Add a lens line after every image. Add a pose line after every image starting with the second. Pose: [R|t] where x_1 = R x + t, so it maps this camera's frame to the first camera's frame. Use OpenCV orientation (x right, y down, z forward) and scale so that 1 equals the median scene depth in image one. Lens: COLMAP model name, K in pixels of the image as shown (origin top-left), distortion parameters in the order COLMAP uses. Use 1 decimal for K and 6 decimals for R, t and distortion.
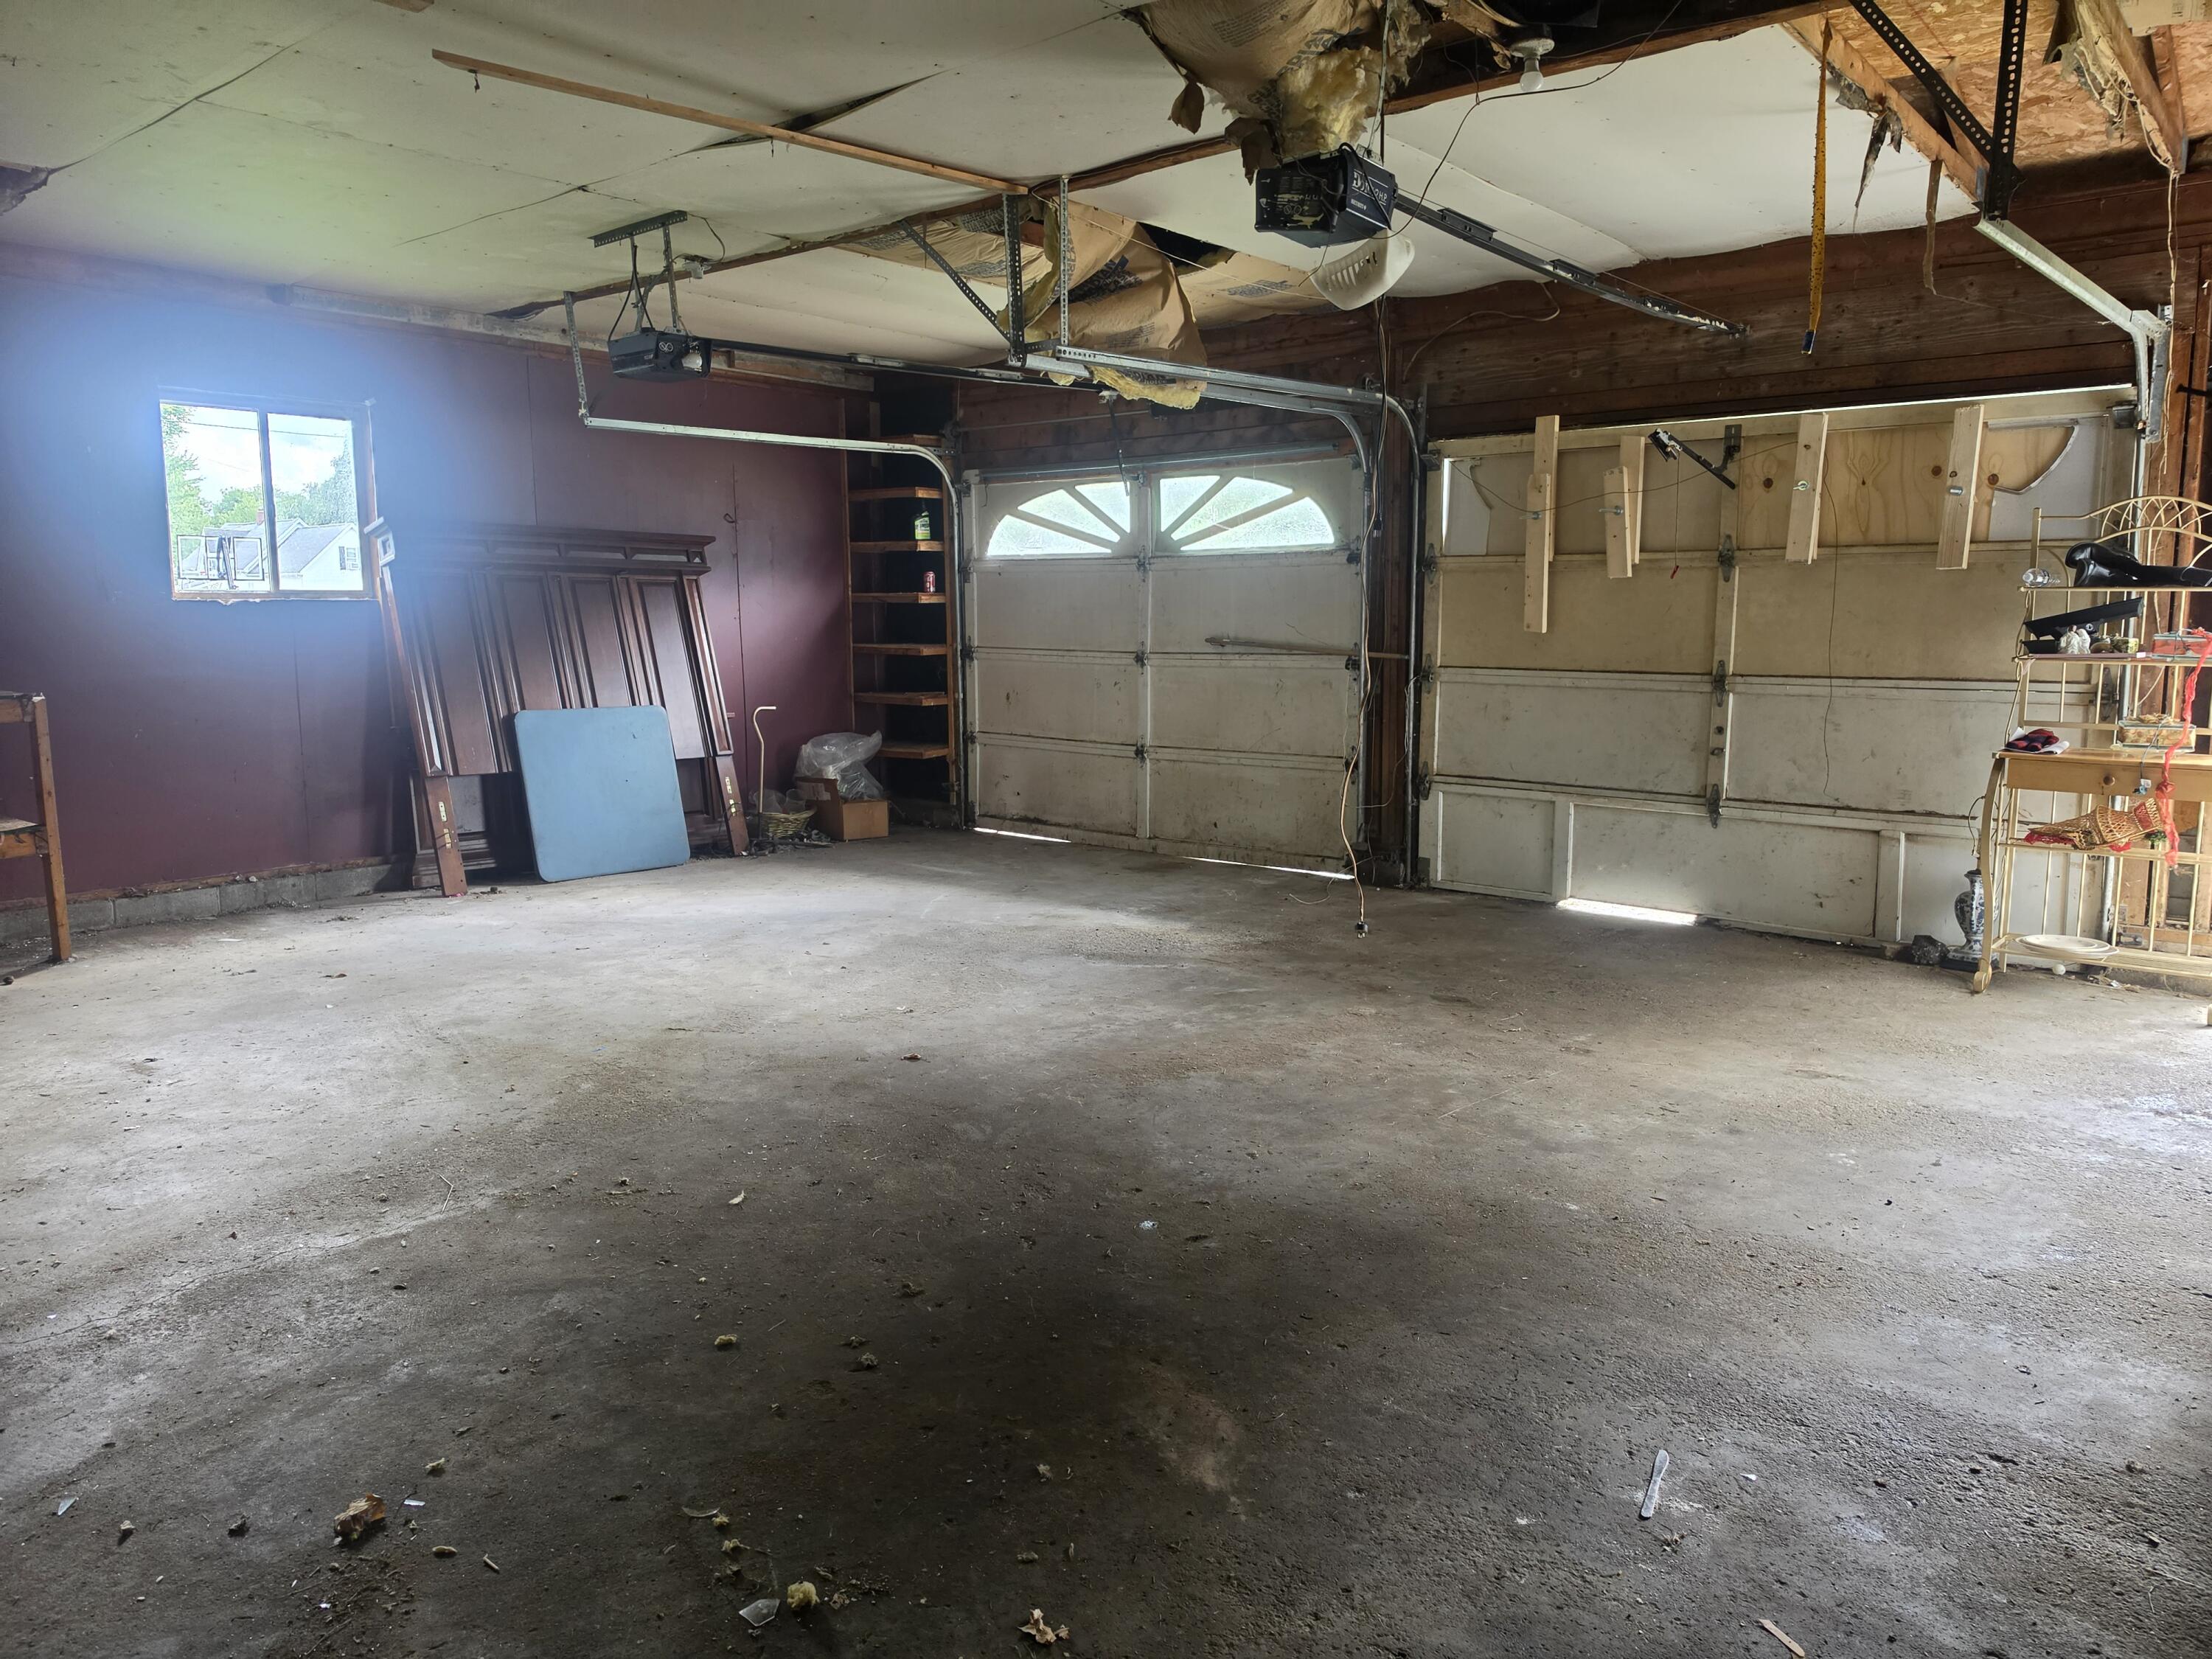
lens RADIAL K [[1519.8, 0, 1110.9], [0, 1519.8, 821.2], [0, 0, 1]] dist [0.030389, 0.000272]
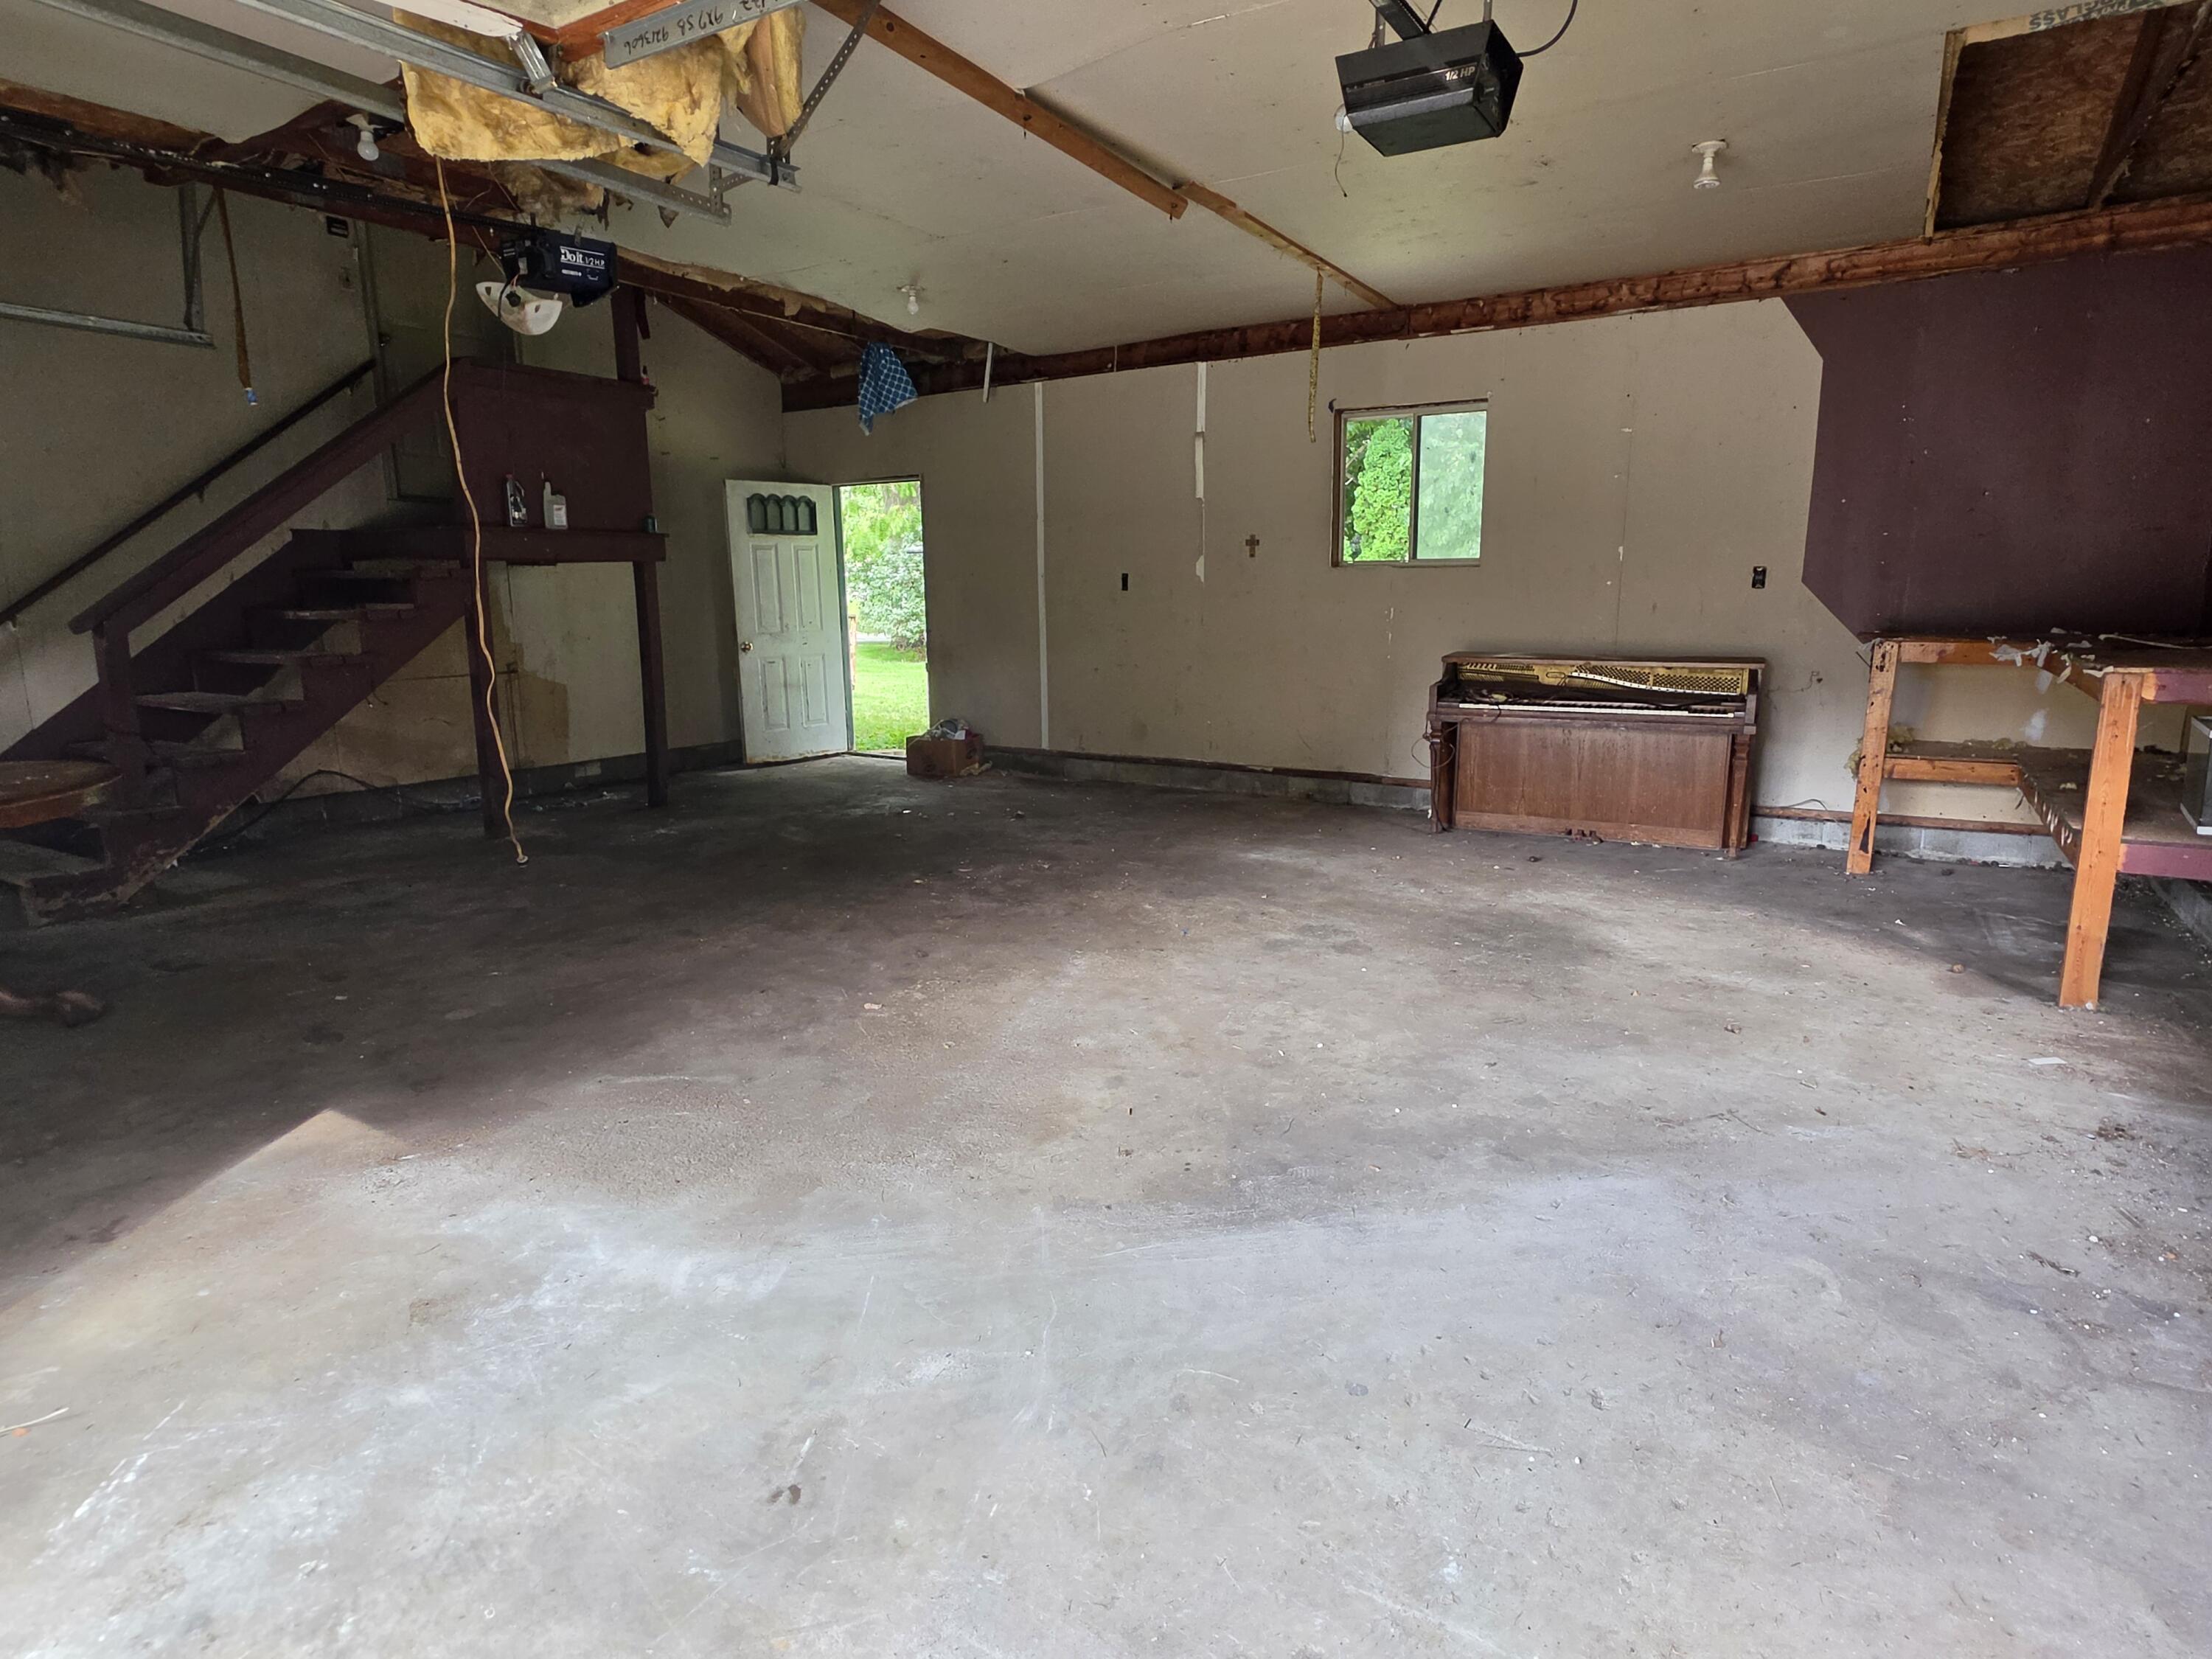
lens RADIAL K [[1219.3, 0, 1109.2], [0, 1219.3, 816.9], [0, 0, 1]] dist [-0.003355, 0.001454]
pose [[-0.989732, 0.036481, -0.138200, -0.095033], [-0.008782, 0.949532, 0.313547, -0.167854], [0.142664, 0.311542, -0.939462, 1.281456]]
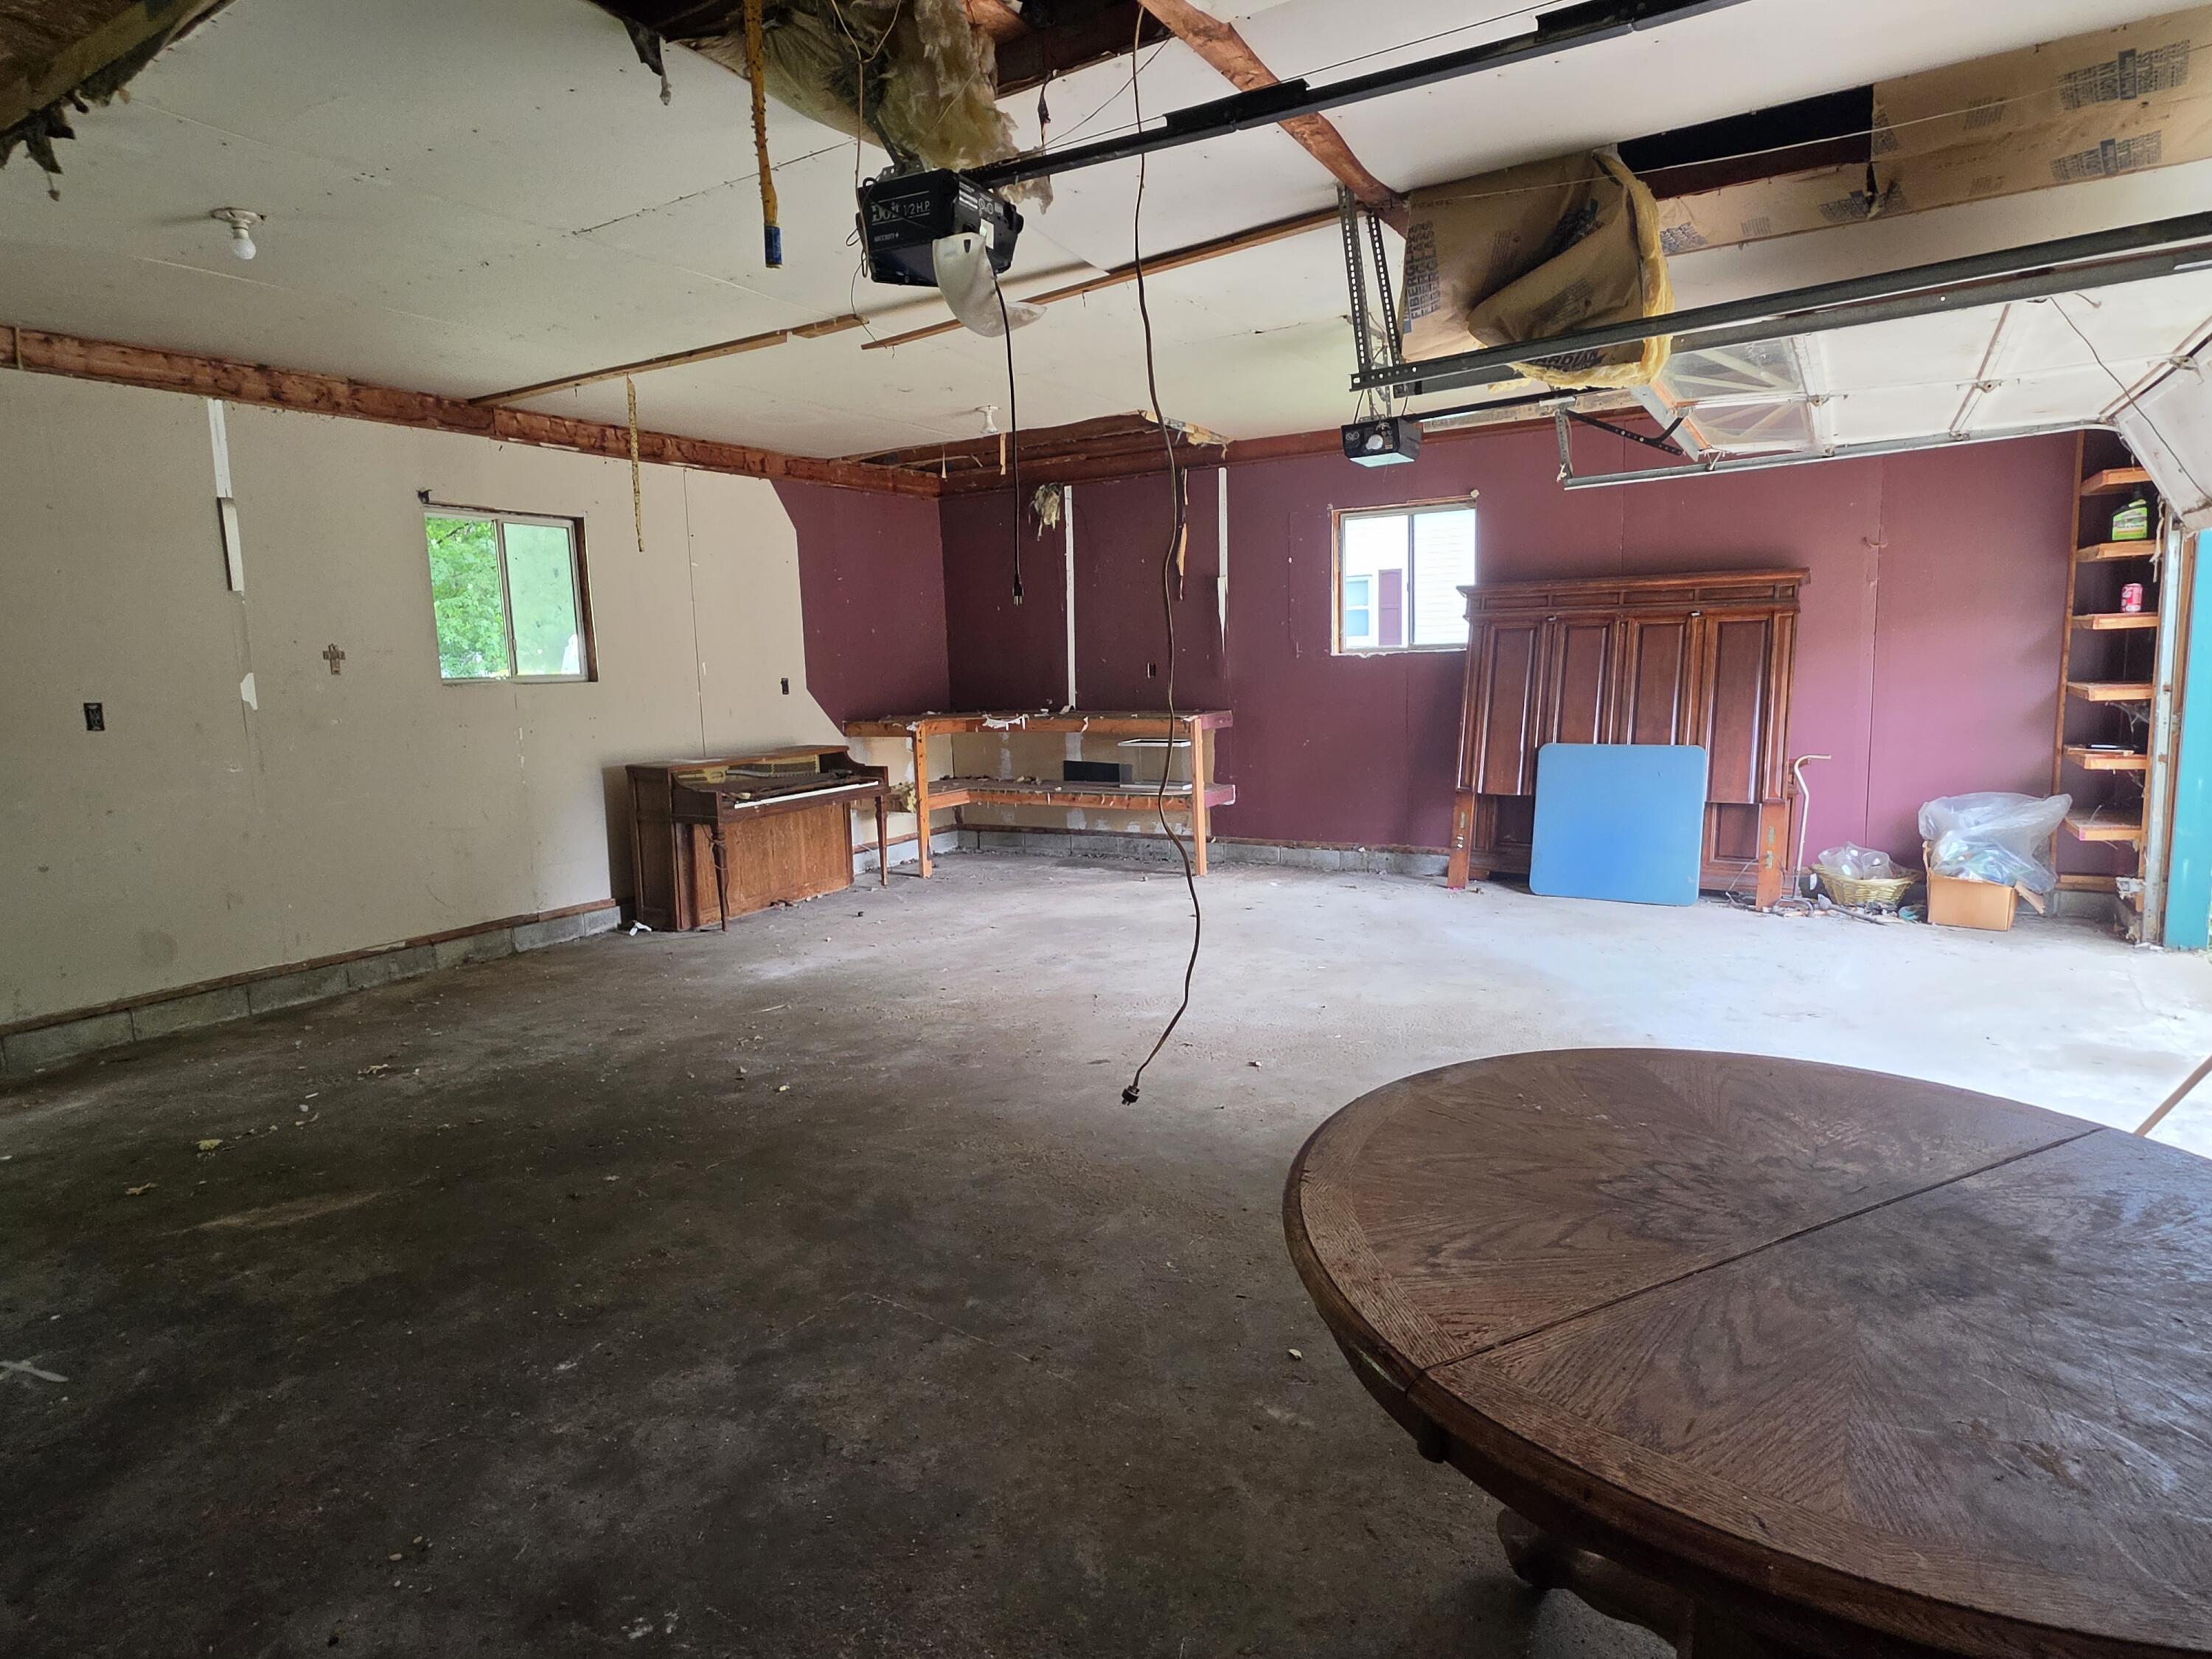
lens RADIAL K [[1219.3, 0, 1113.4], [0, 1219.3, 820.6], [0, 0, 1]] dist [-0.003355, 0.001454]
pose [[0.156710, 0.124891, -0.979716, 0.514364], [-0.098742, 0.988984, 0.110278, -0.092448], [0.982696, 0.079457, 0.167316, 0.586701]]
